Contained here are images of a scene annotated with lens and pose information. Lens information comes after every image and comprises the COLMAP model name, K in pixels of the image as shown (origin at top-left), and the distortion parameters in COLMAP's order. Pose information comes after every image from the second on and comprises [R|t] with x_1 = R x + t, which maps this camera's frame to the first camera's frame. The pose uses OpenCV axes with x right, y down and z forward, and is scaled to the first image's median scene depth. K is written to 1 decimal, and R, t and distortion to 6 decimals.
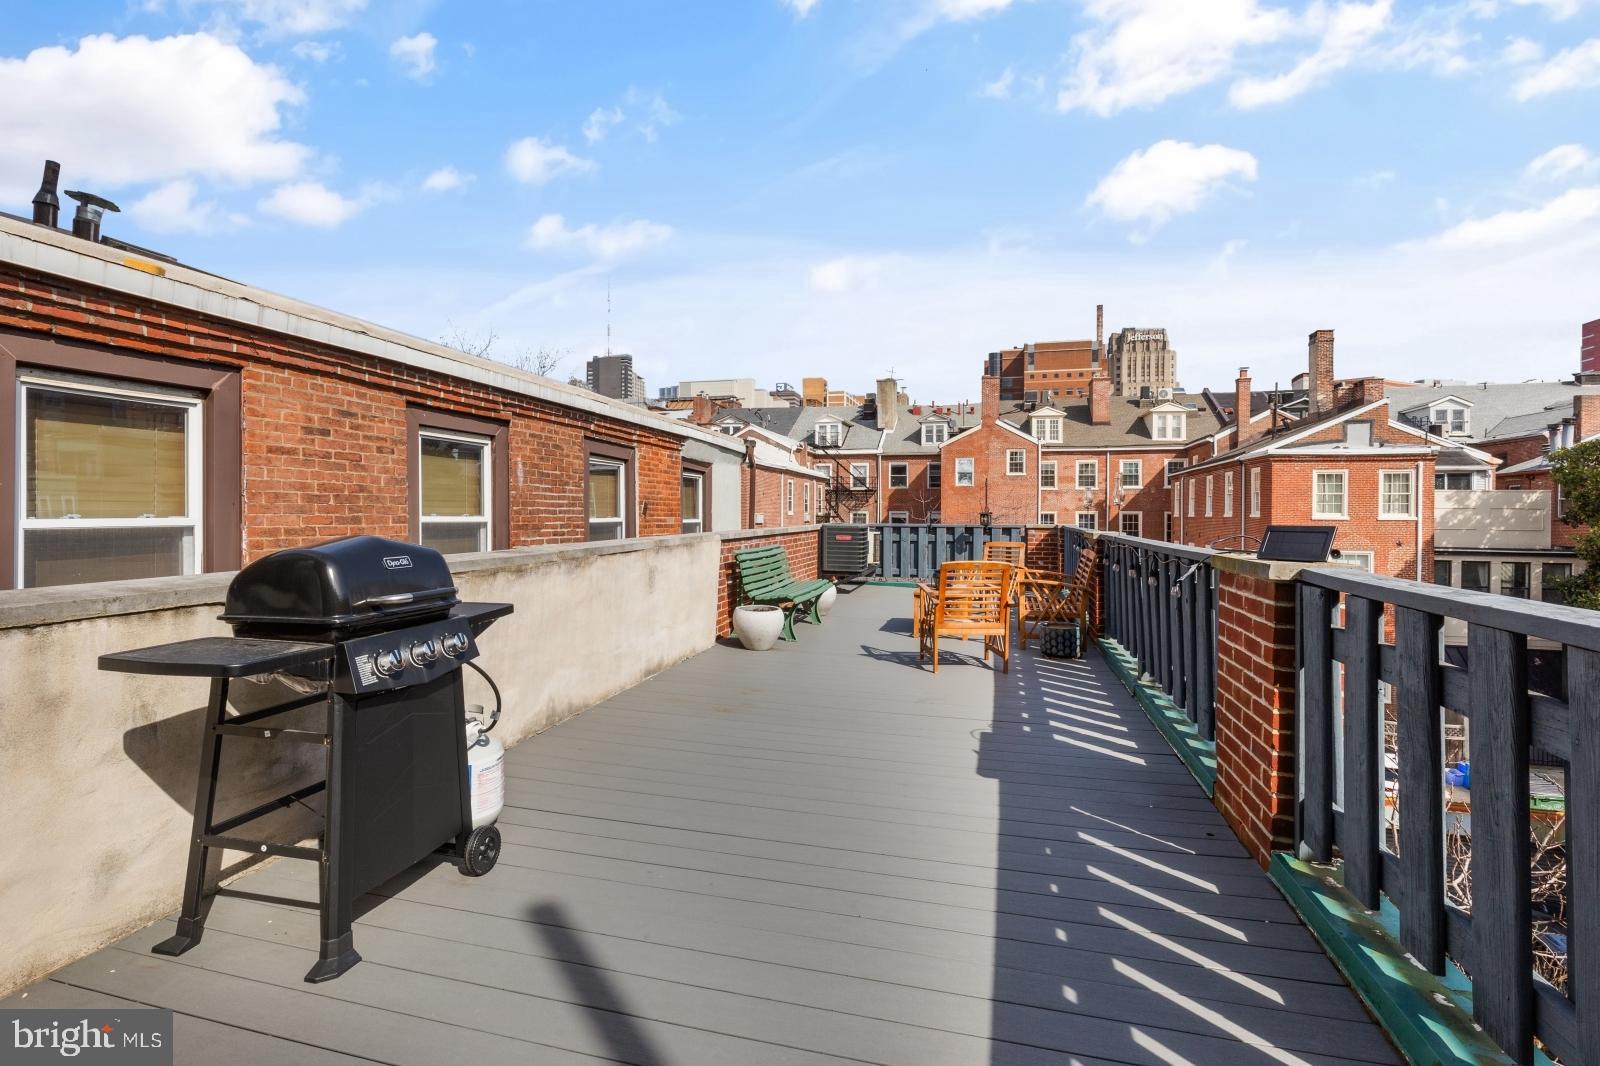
lens RADIAL K [[767.5, 0, 771.4], [0, 767.5, 518.5], [0, 0, 1]] dist [0.001944, -0.000756]
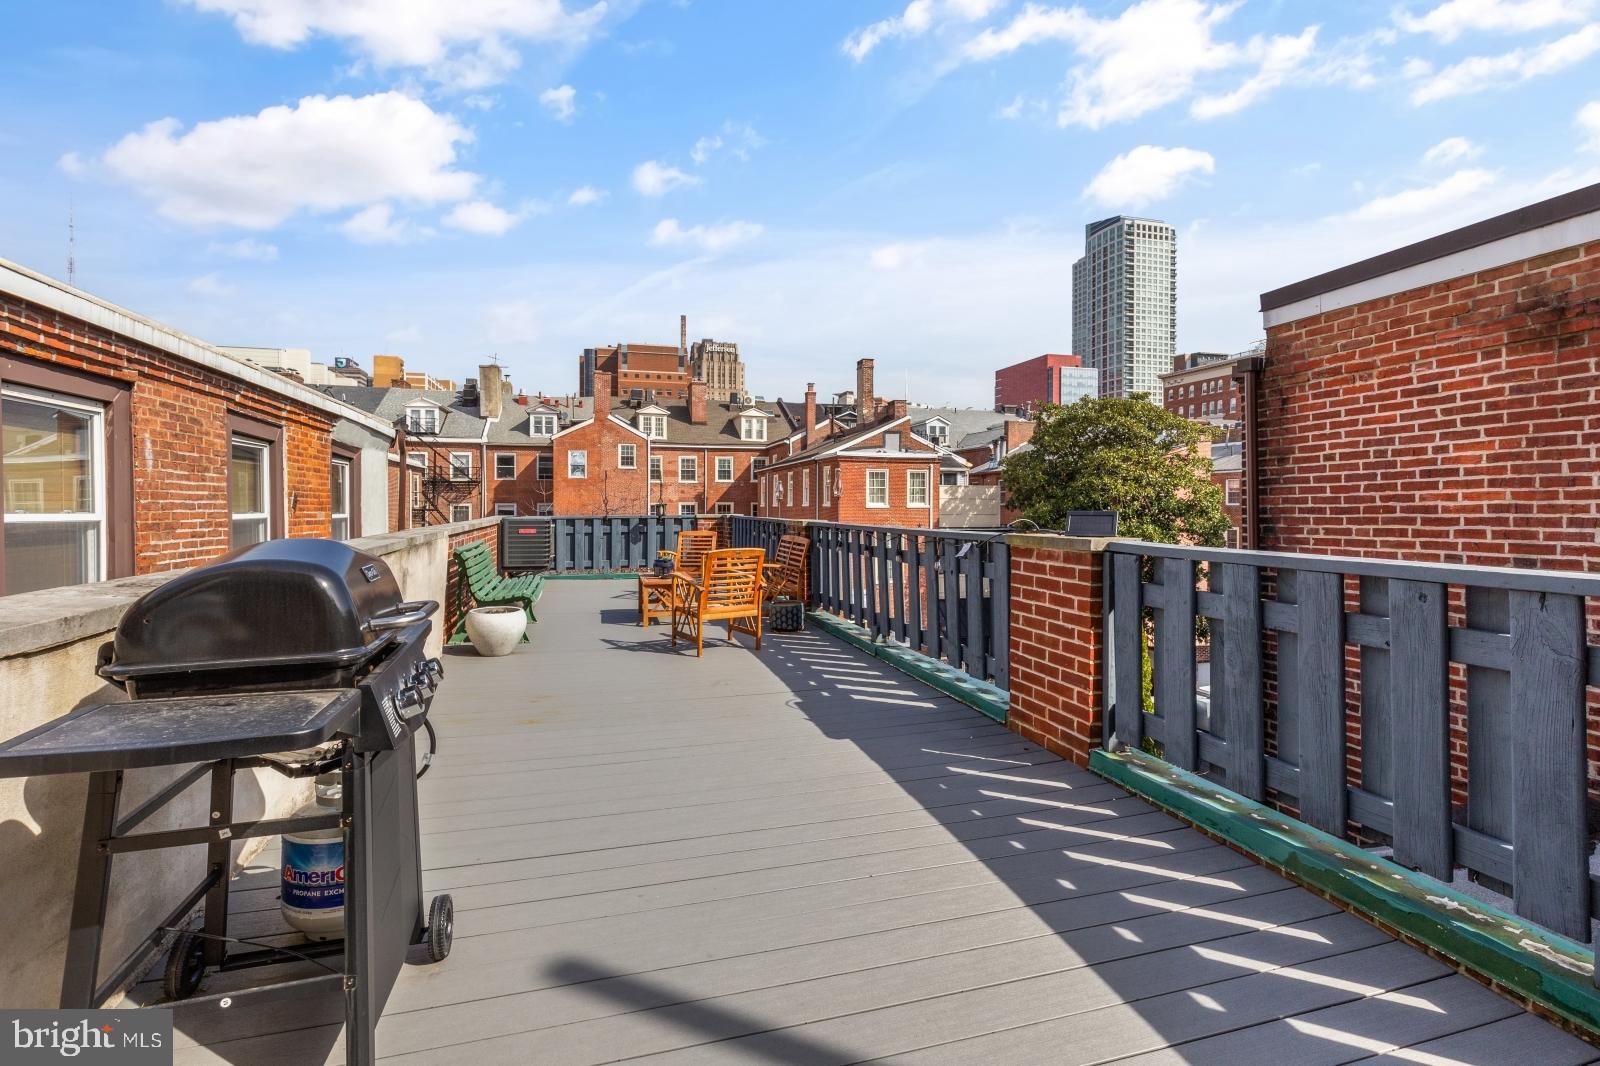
lens RADIAL K [[748.4, 0, 793.4], [0, 748.4, 511.9], [0, 0, 1]] dist [0.003923, -0.000382]
pose [[0.849531, -0.011823, 0.527406, -0.142308], [0.010477, 0.999930, 0.005541, -0.000671], [-0.527434, 0.000818, 0.849596, 0.042912]]
